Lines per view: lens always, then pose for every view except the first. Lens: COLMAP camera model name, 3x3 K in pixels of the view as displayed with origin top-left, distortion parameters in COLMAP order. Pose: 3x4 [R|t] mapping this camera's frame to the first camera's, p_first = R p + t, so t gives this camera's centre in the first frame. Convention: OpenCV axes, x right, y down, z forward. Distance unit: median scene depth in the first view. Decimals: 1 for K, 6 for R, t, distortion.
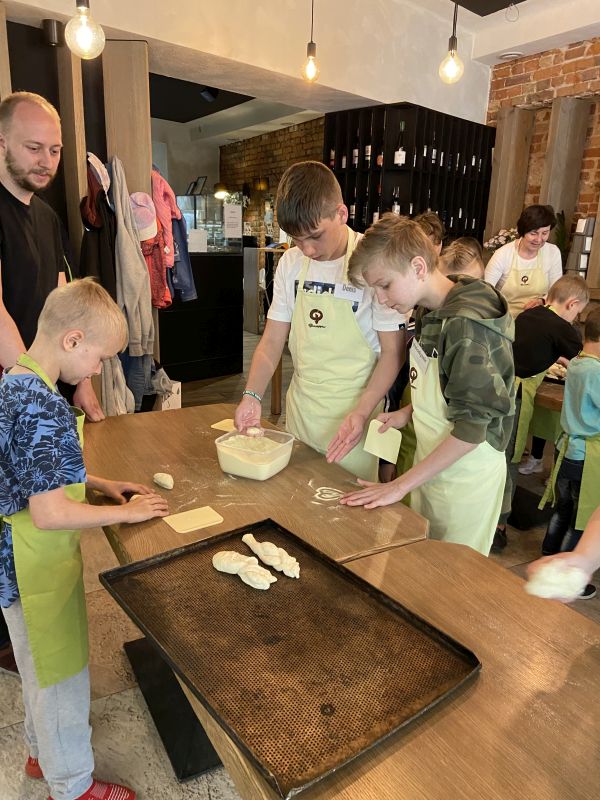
lens RADIAL K [[592.9, 0, 303.9], [0, 592.9, 409.9], [0, 0, 1]] dist [0.116437, -0.147301]
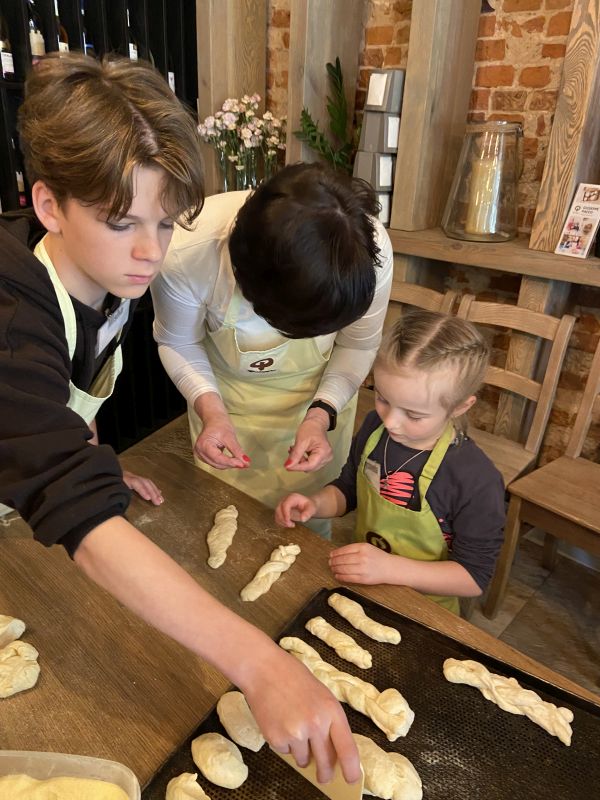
lens RADIAL K [[592.9, 0, 303.9], [0, 592.9, 409.9], [0, 0, 1]] dist [0.116437, -0.147301]
pose [[0.943191, -0.126057, 0.307408, 0.230527], [0.075005, 0.982131, 0.172607, -0.146831], [-0.323673, -0.139744, 0.935792, 0.546691]]
